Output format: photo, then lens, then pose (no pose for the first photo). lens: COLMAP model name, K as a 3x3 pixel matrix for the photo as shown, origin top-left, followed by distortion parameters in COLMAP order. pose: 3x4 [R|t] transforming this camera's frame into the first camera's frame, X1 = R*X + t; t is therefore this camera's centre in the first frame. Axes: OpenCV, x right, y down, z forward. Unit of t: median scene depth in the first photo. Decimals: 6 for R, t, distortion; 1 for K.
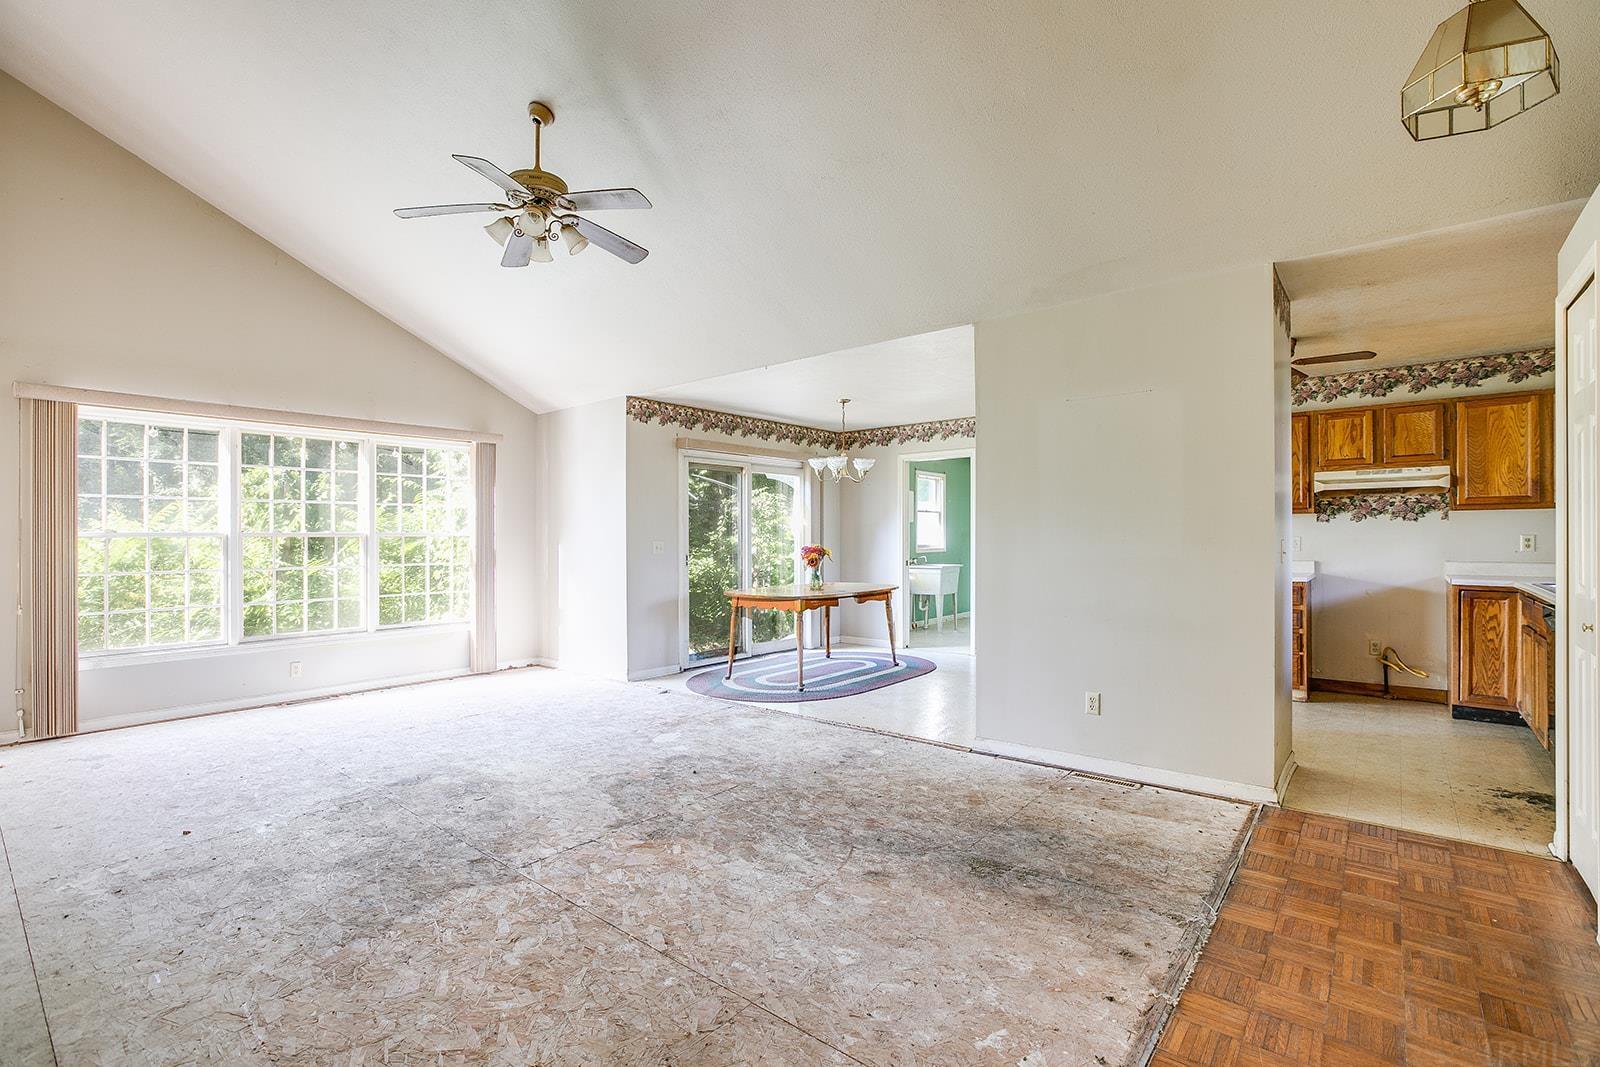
lens RADIAL K [[726.3, 0, 799.7], [0, 726.3, 541.0], [0, 0, 1]] dist [-0.022526, 0.007280]
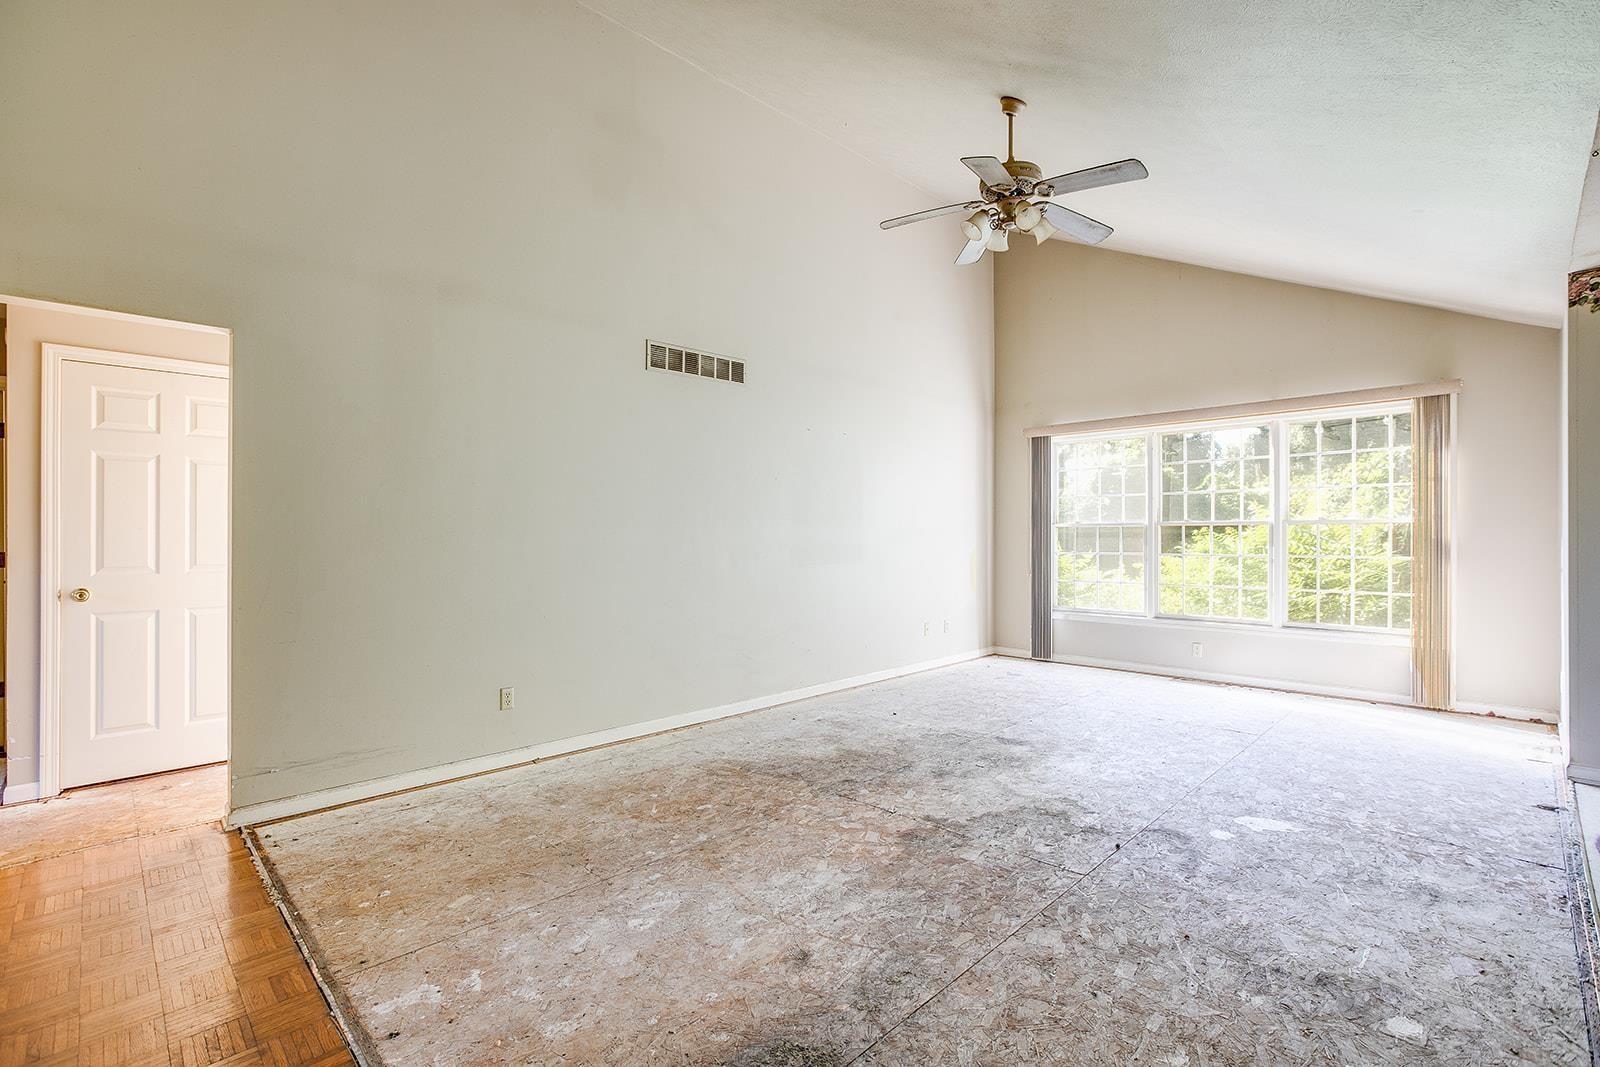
lens RADIAL K [[726.3, 0, 793.5], [0, 726.3, 534.4], [0, 0, 1]] dist [-0.022526, 0.007280]
pose [[-0.103591, 0.007579, -0.994591, 0.441422], [0.006766, 0.999953, 0.006915, -0.004621], [0.994597, -0.006013, -0.103637, 0.534602]]
